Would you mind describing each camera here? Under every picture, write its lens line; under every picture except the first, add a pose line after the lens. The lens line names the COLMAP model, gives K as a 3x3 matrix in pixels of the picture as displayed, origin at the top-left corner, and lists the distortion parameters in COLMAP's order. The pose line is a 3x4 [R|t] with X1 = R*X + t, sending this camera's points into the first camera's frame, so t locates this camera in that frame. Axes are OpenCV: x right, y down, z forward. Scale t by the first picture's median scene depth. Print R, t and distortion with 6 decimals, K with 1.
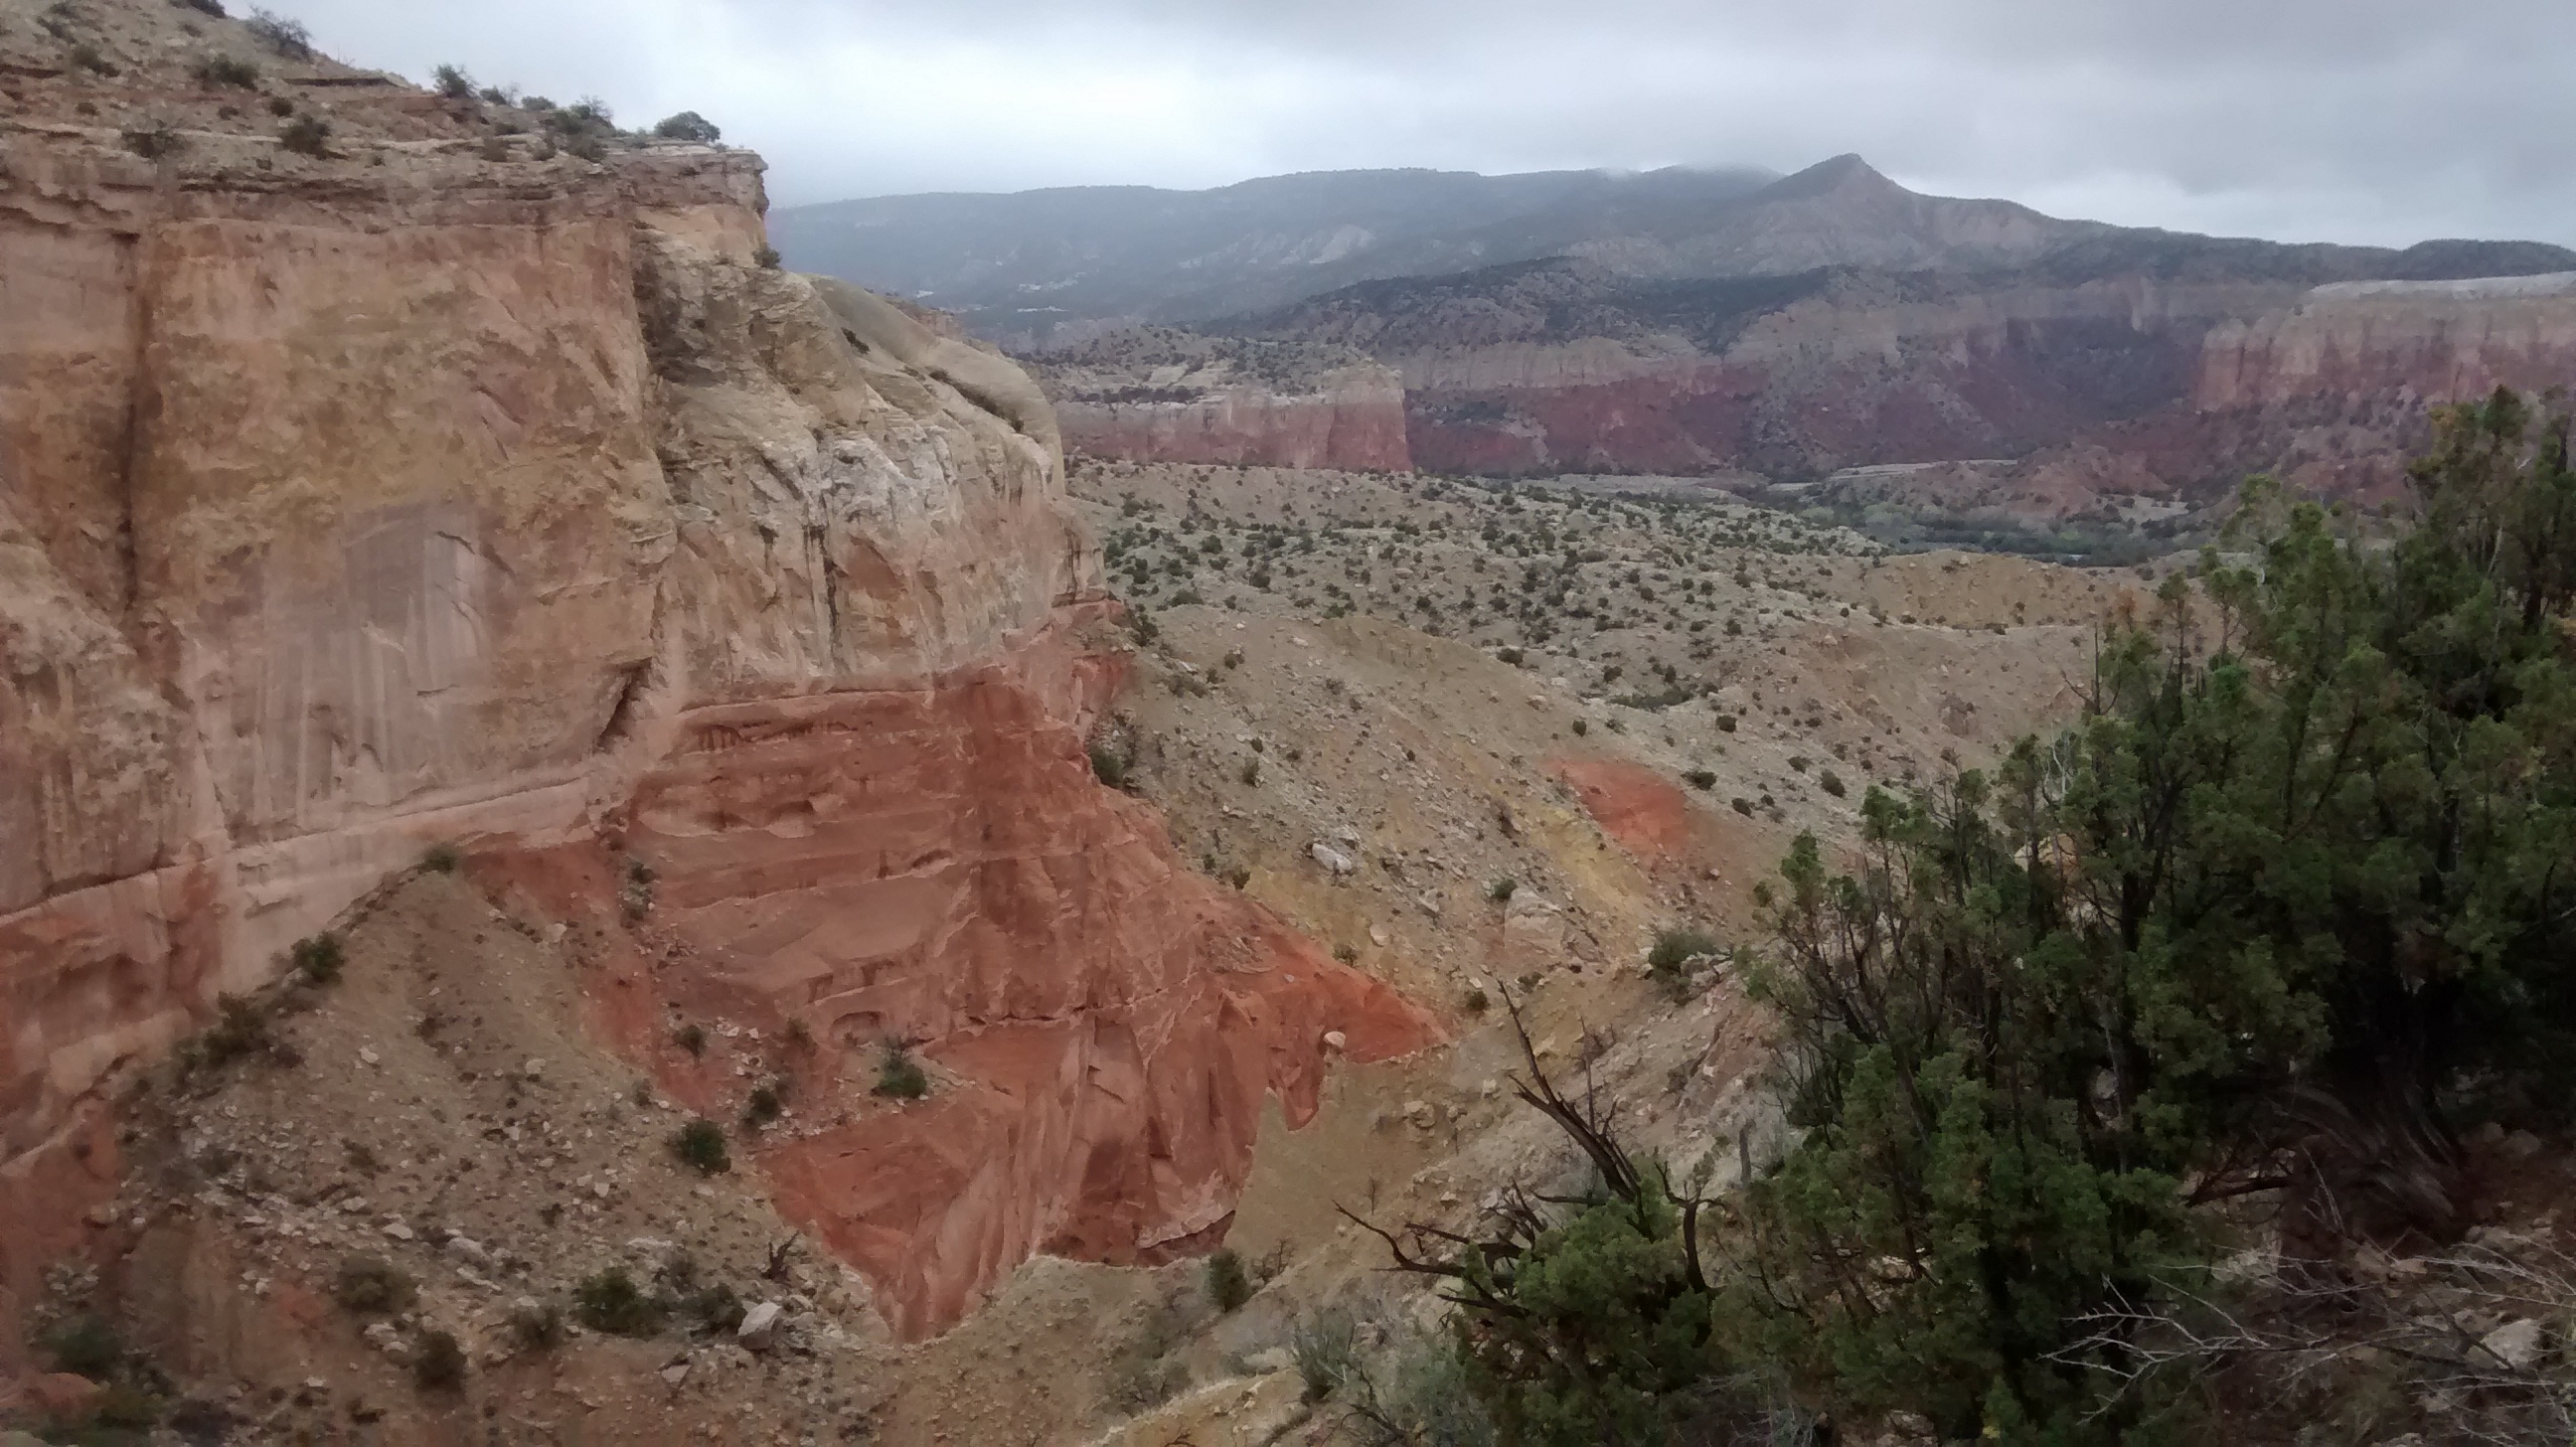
lens RADIAL K [[2285.6, 0, 1288.0], [0, 2285.6, 723.5], [0, 0, 1]] dist [-0.000794, 0.008031]
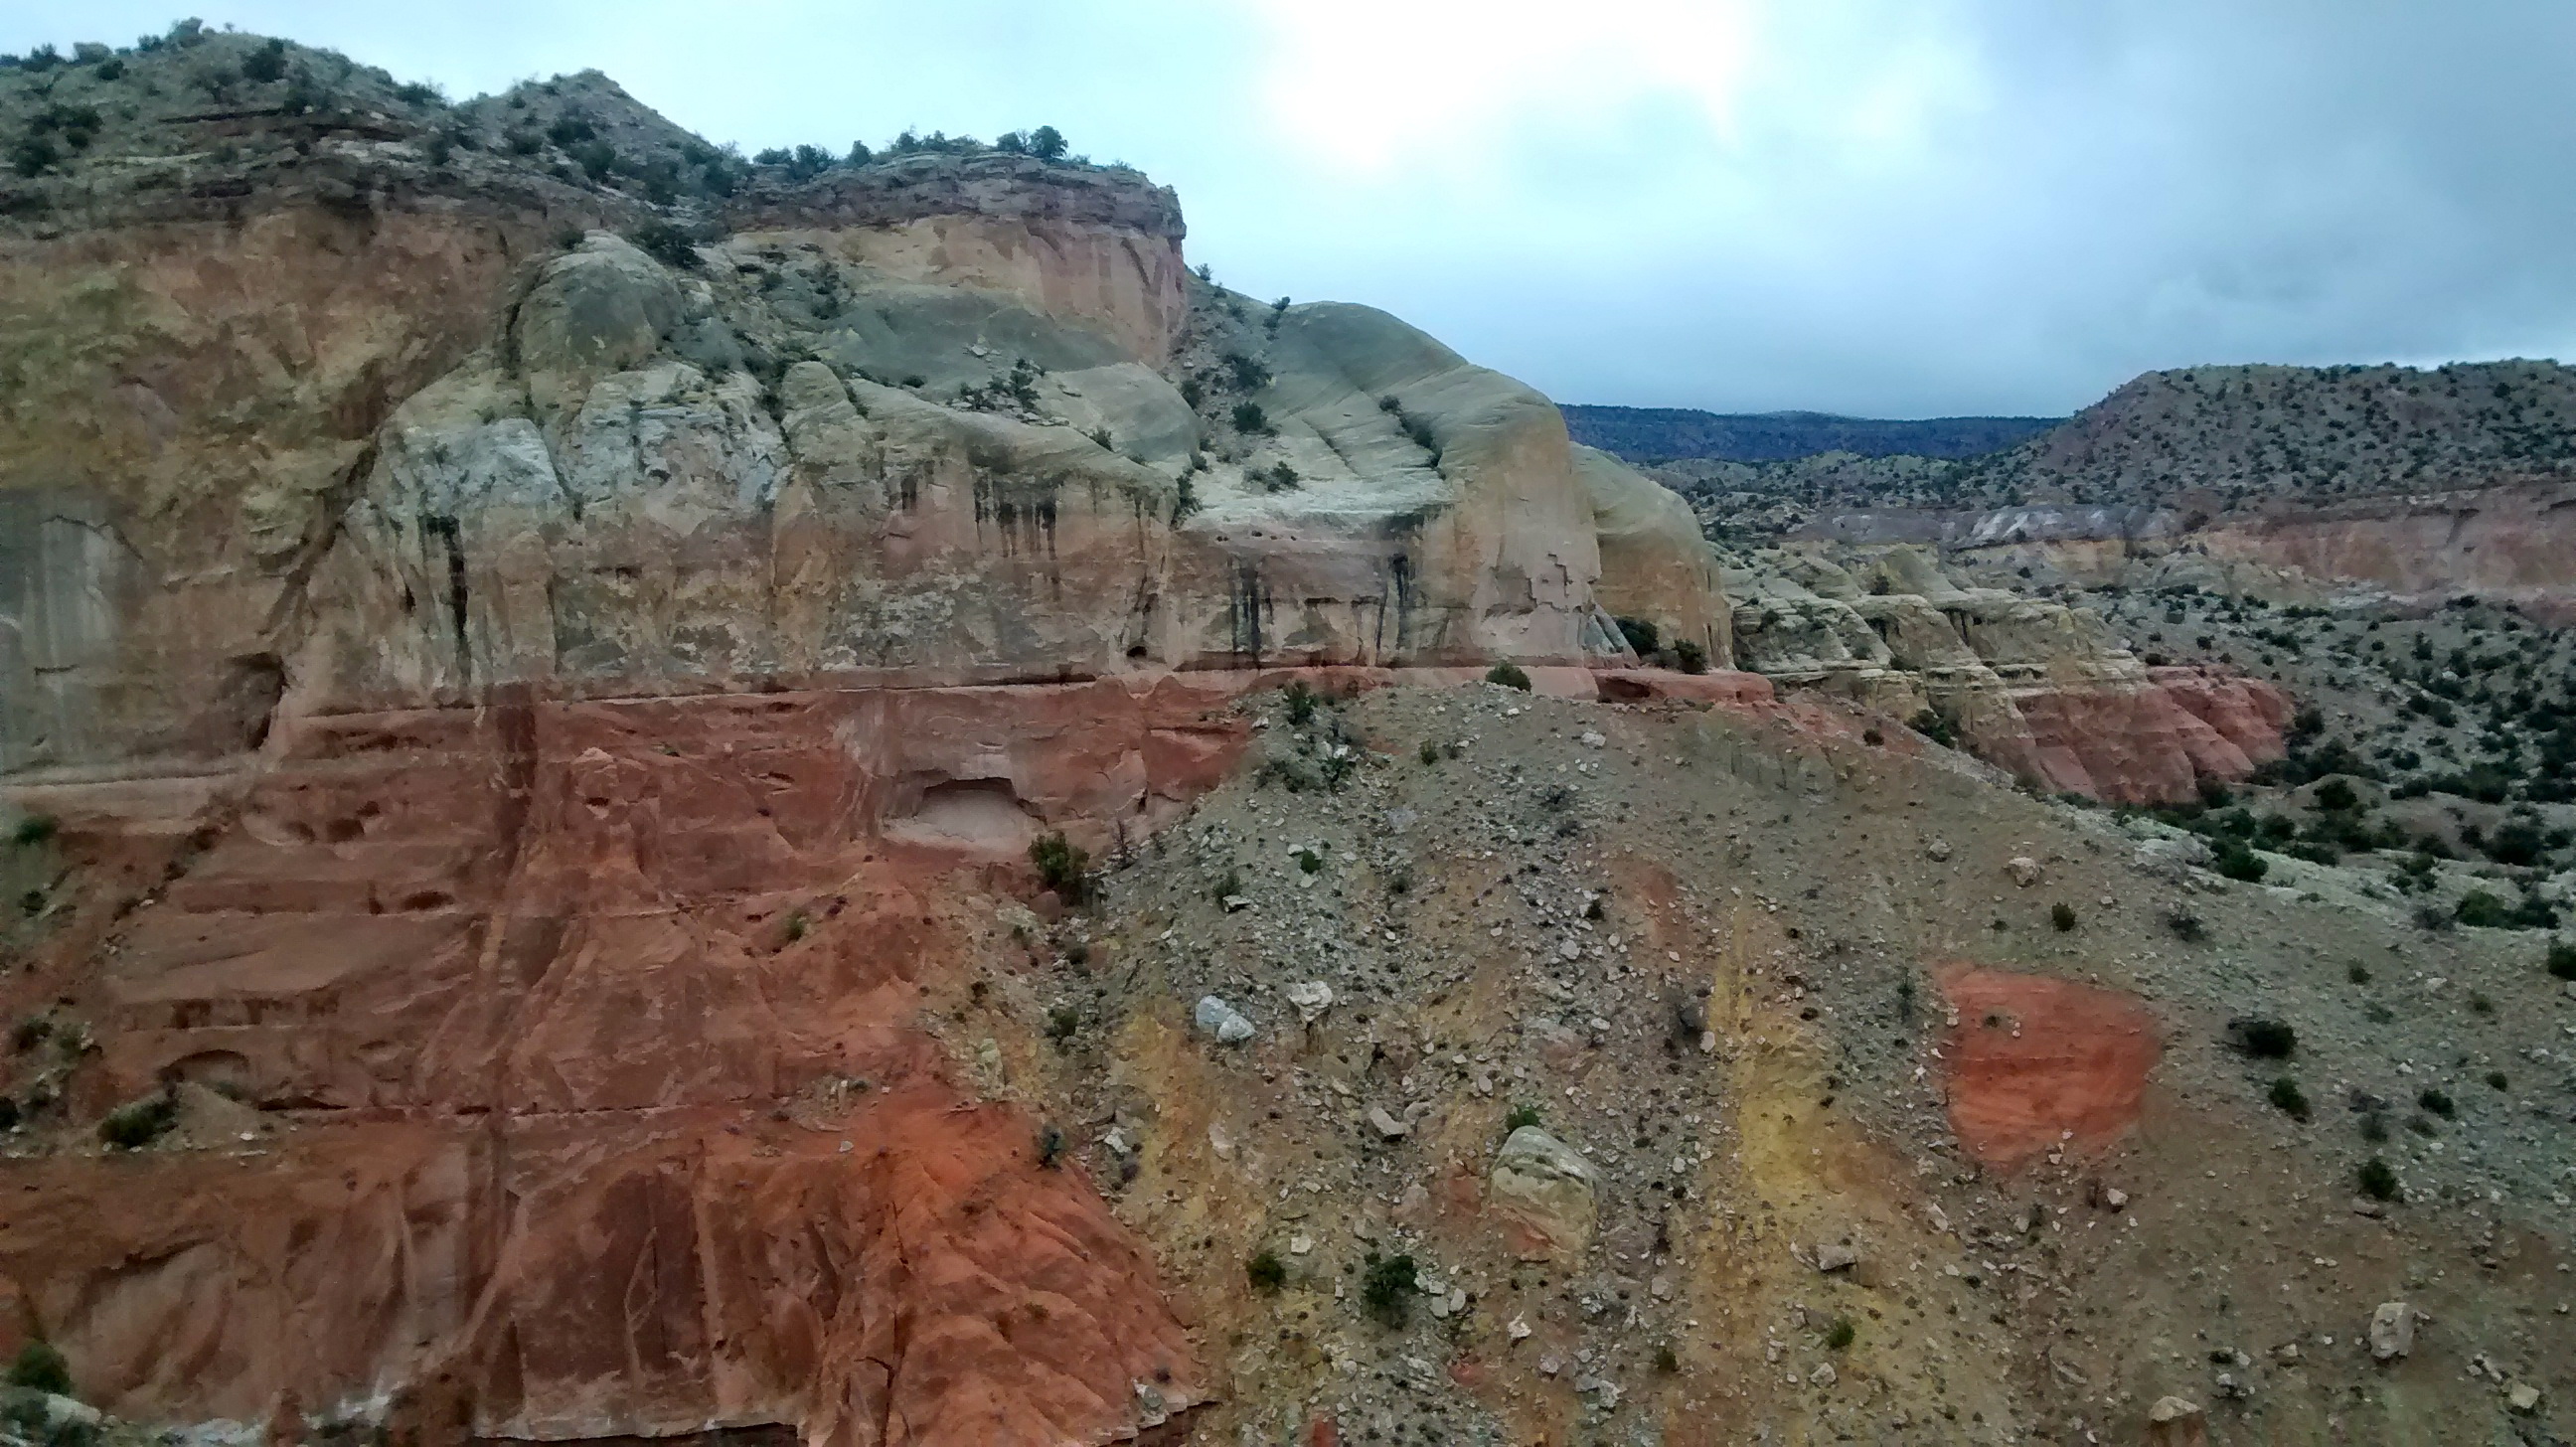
lens RADIAL K [[2285.6, 0, 1288.0], [0, 2285.6, 723.5], [0, 0, 1]] dist [-0.000794, 0.008031]
pose [[0.597578, 0.028773, -0.801294, 0.760559], [-0.102947, 0.993838, -0.041088, -0.004479], [0.795174, 0.107044, 0.596858, 0.791172]]
